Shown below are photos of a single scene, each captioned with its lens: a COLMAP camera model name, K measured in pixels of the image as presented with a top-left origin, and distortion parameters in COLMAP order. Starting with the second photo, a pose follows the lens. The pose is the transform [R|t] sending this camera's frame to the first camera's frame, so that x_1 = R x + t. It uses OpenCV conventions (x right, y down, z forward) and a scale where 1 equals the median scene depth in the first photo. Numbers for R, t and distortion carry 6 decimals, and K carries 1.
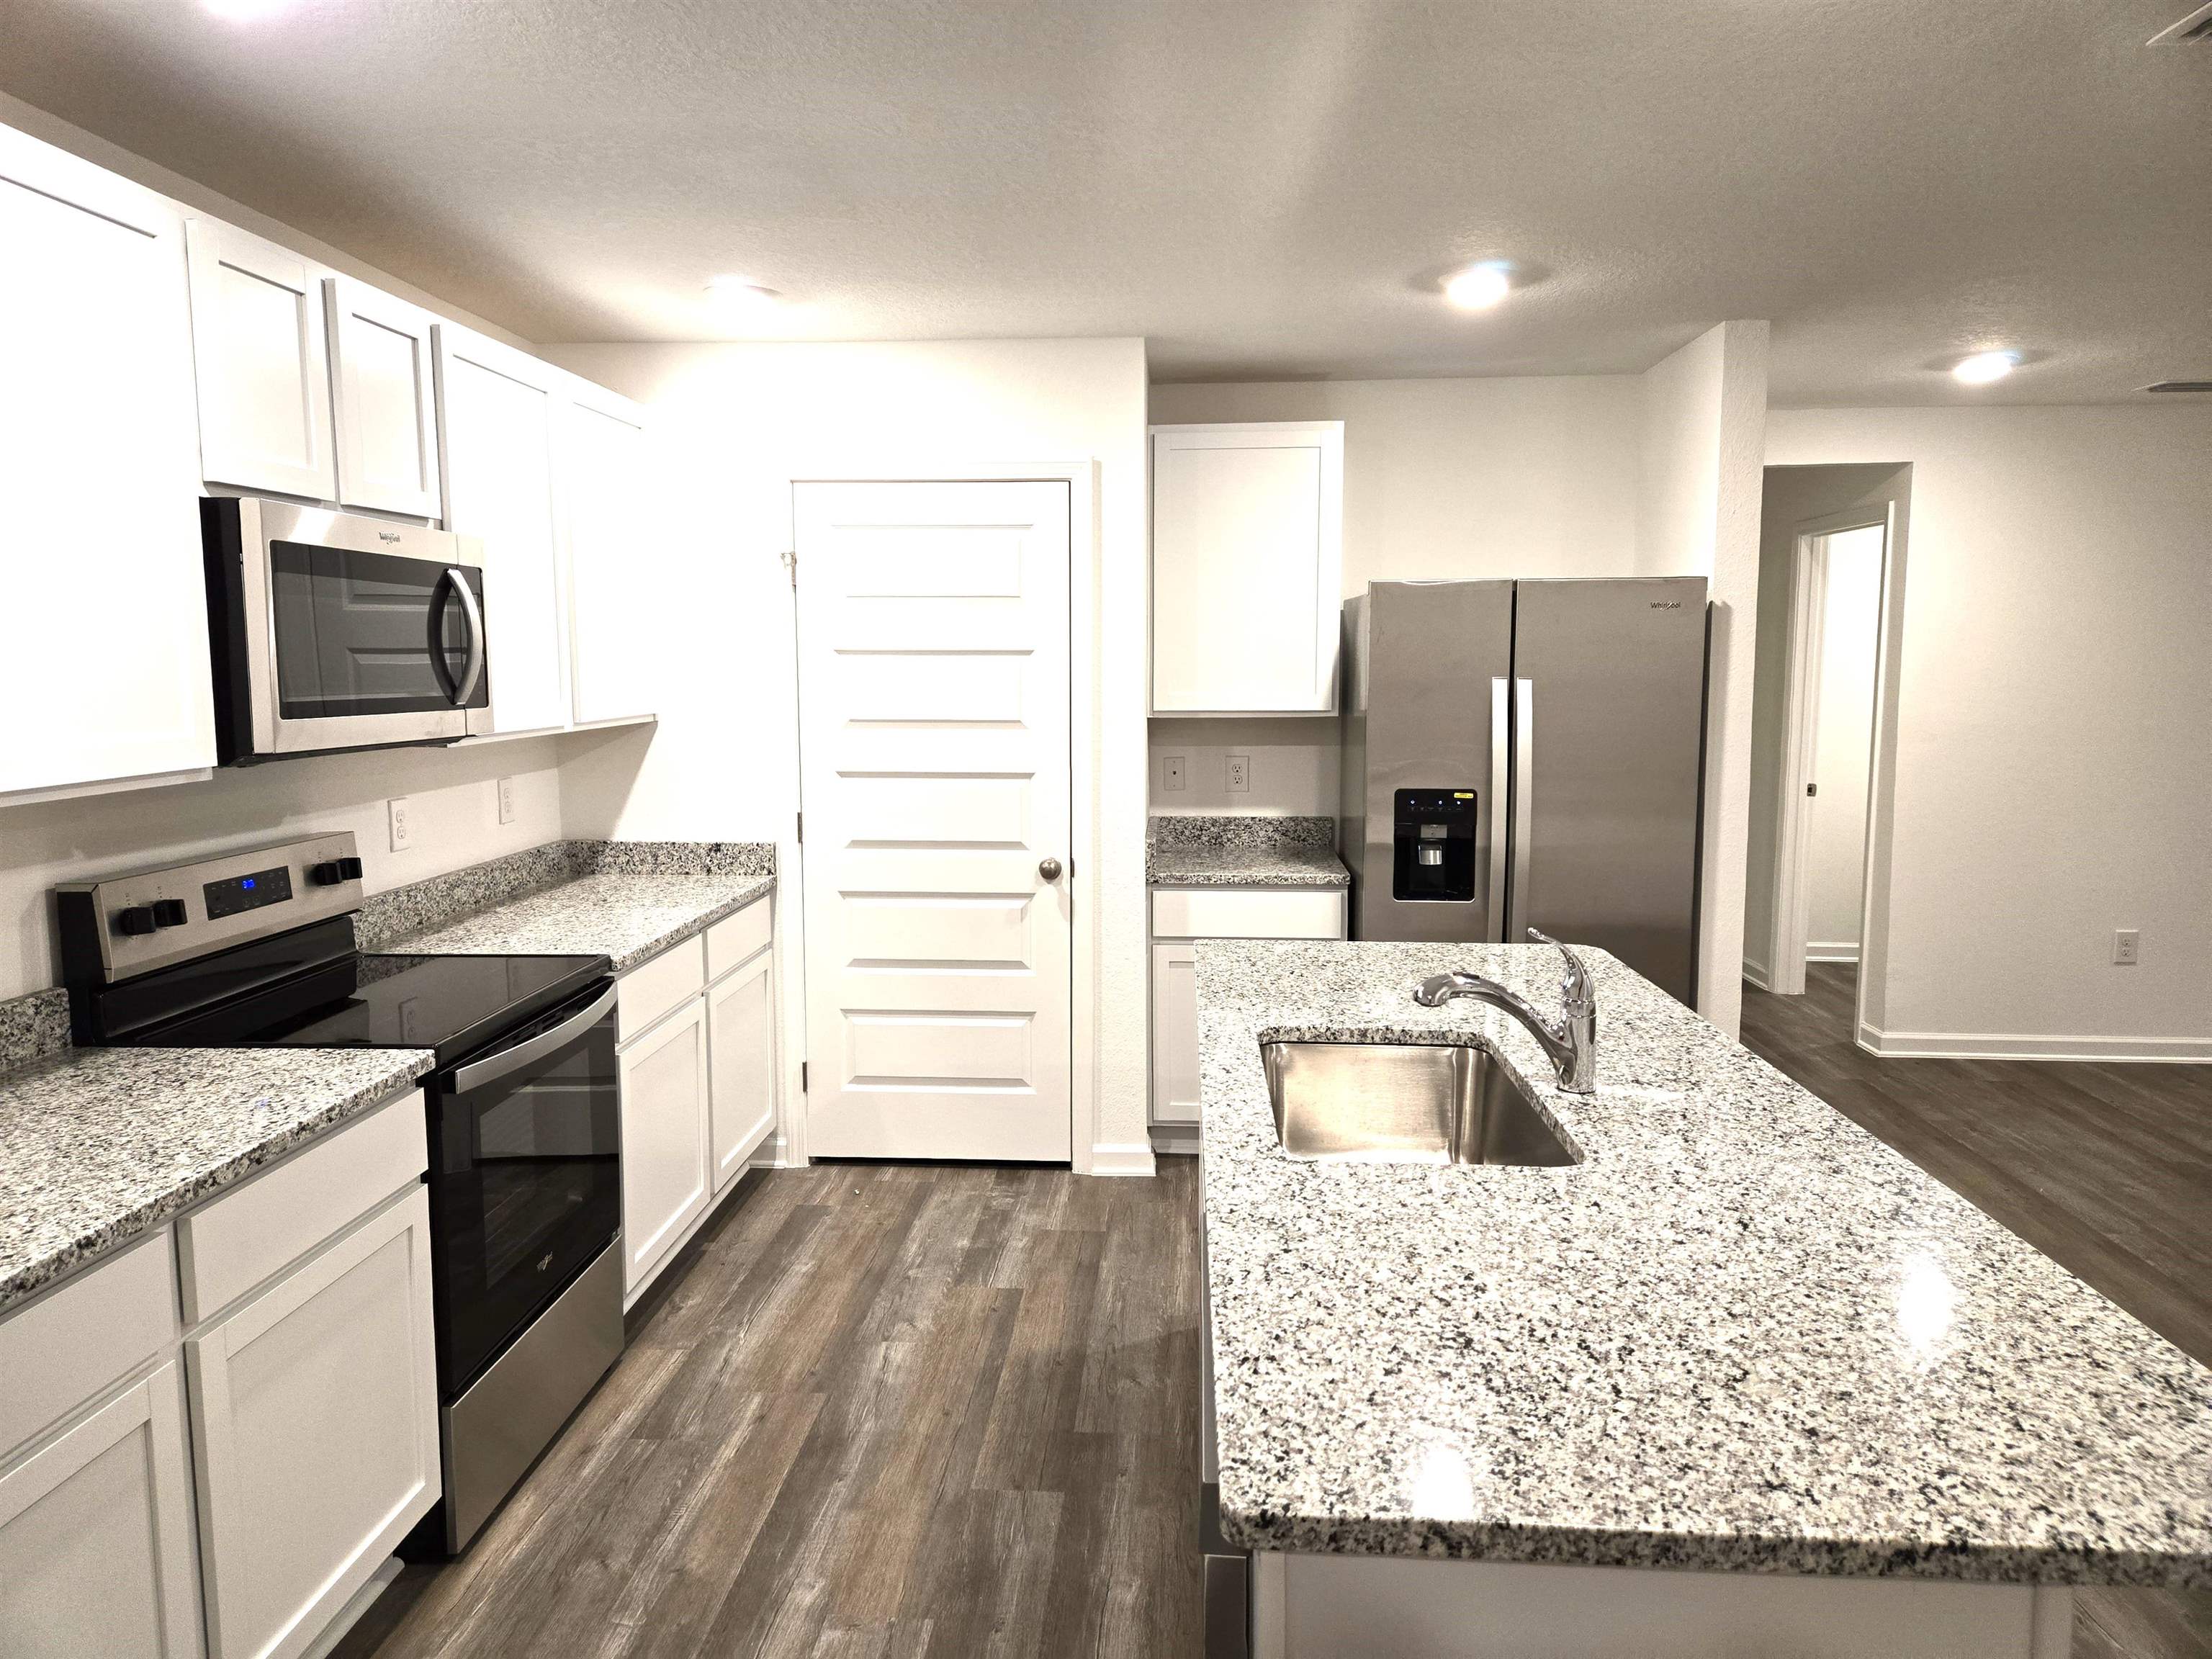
lens RADIAL K [[1462.8, 0, 1103.5], [0, 1462.8, 820.1], [0, 0, 1]] dist [0.053783, -0.049290]
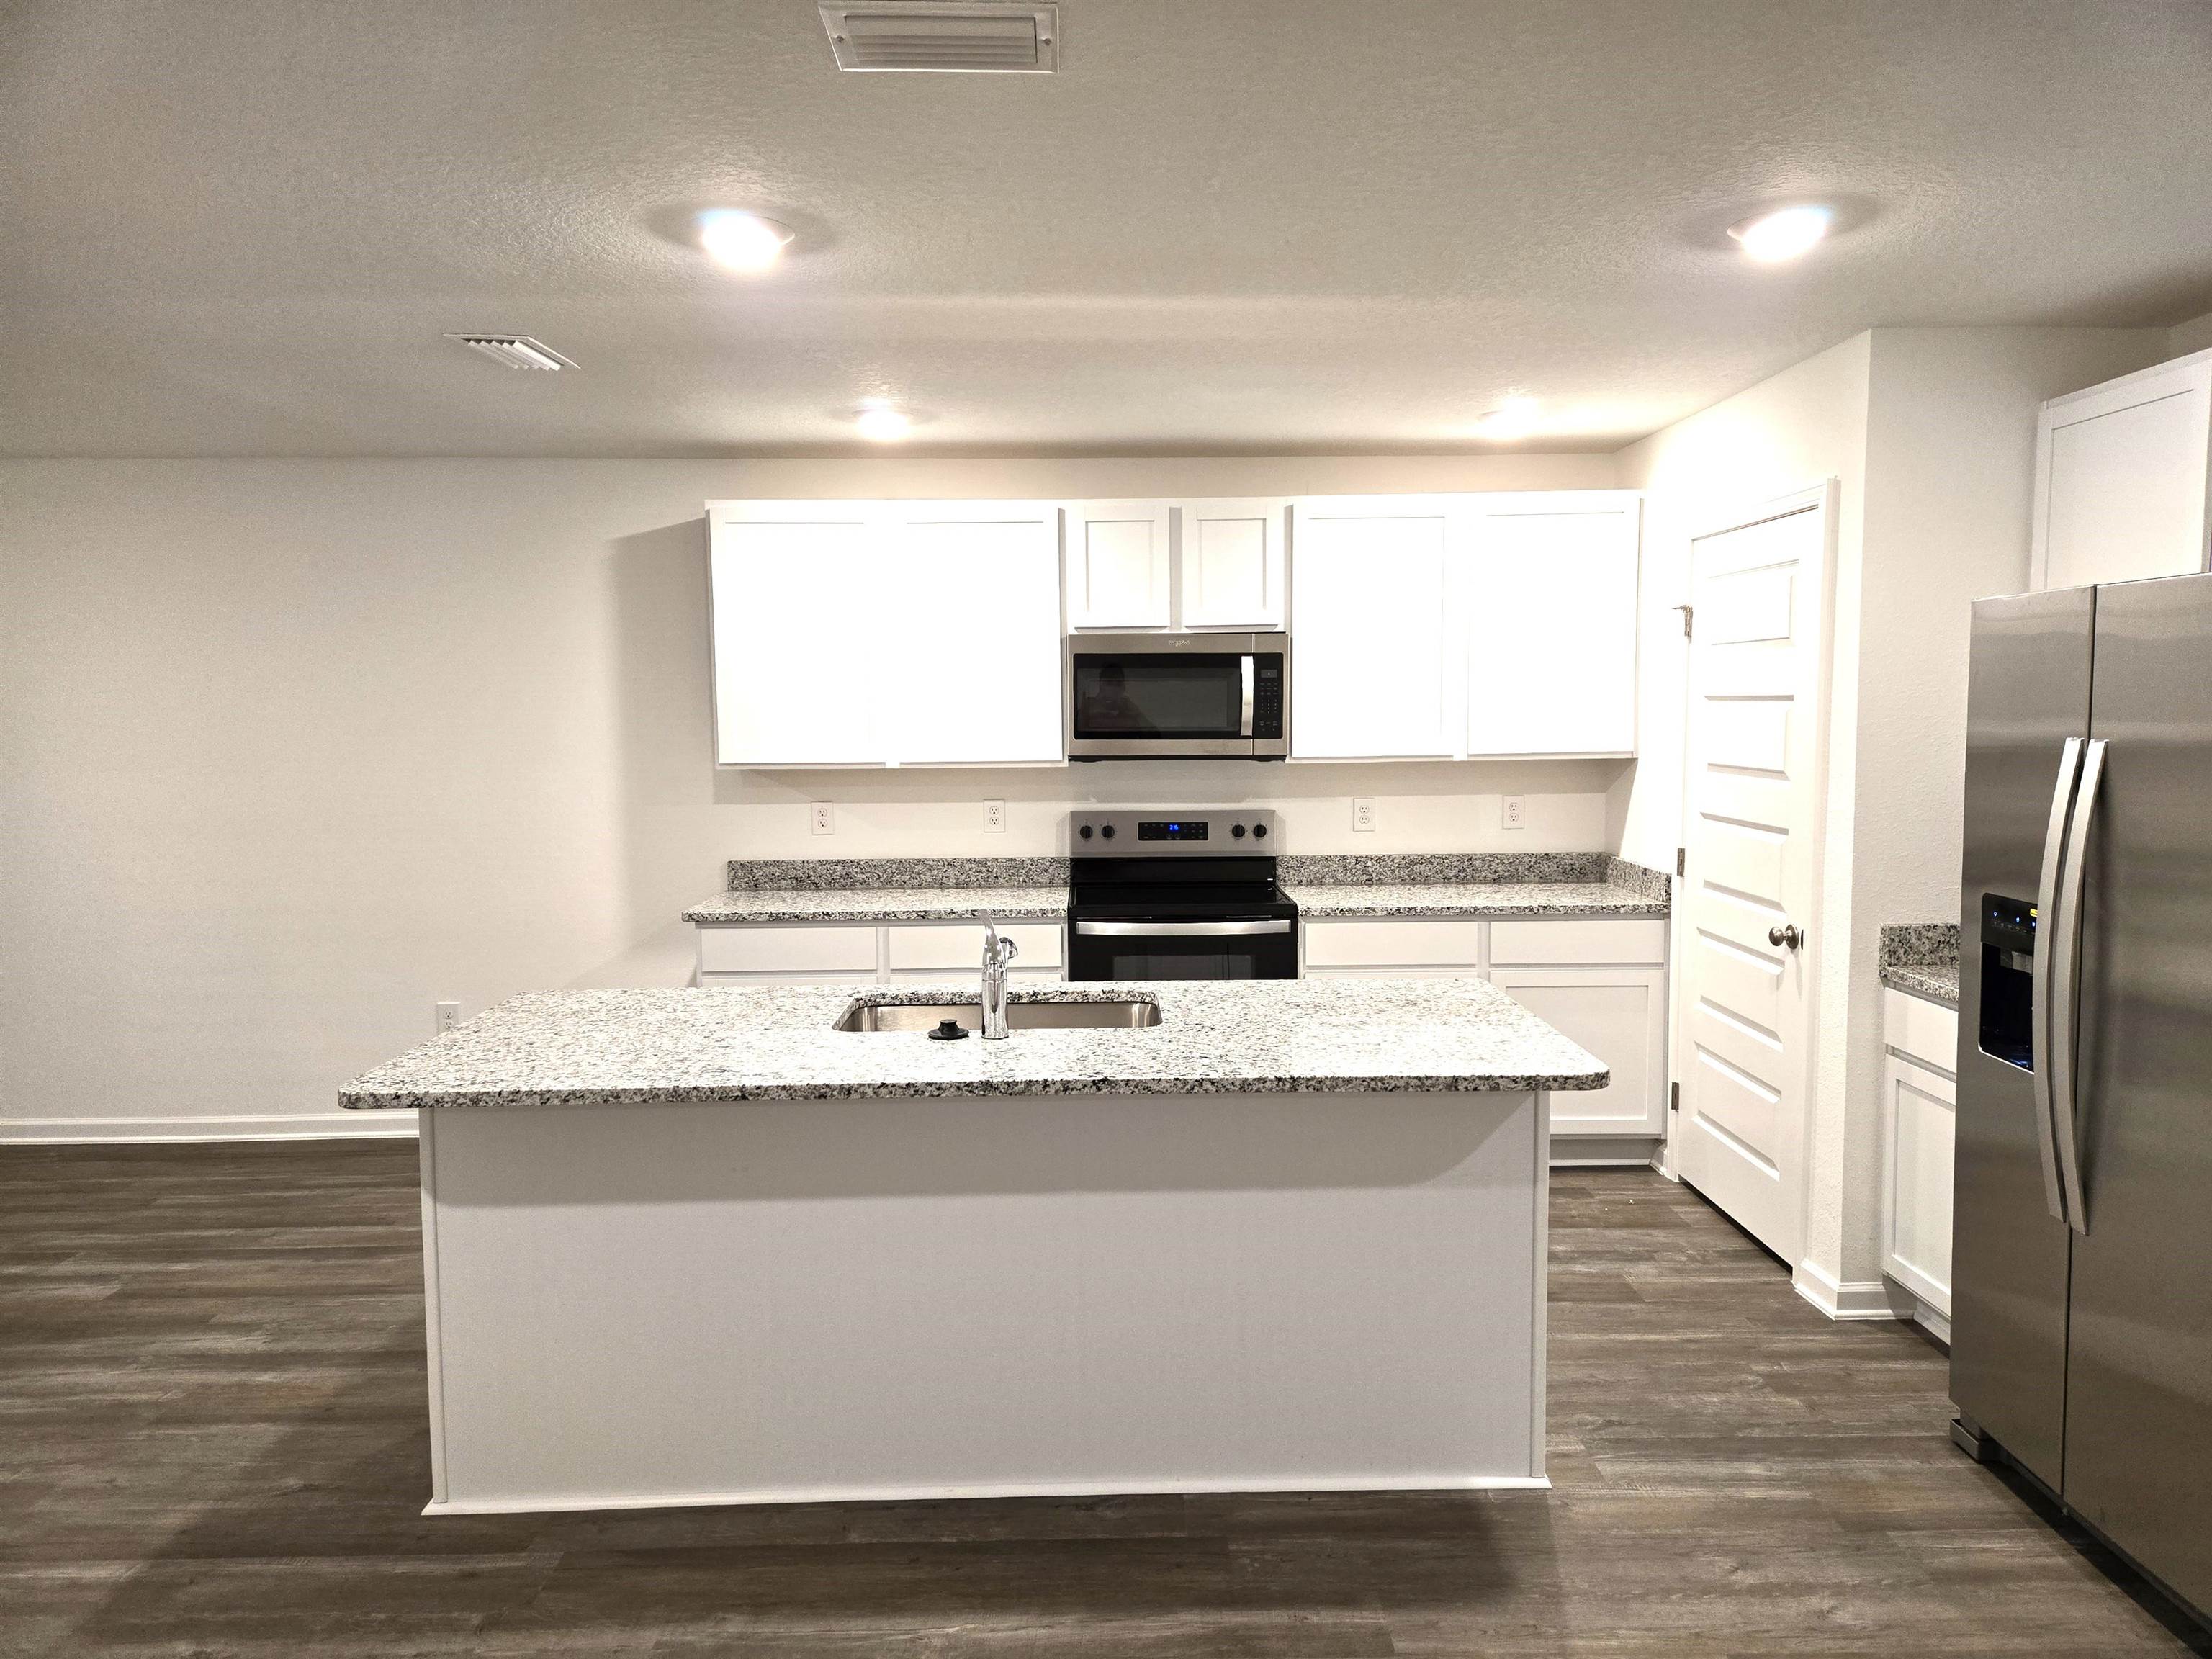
lens RADIAL K [[1462.8, 0, 1124.4], [0, 1462.8, 830.6], [0, 0, 1]] dist [0.053783, -0.049290]
pose [[0.080964, 0.086789, -0.992931, 0.840723], [-0.105017, 0.991400, 0.078092, -0.060324], [0.991169, 0.097952, 0.089382, 0.507748]]
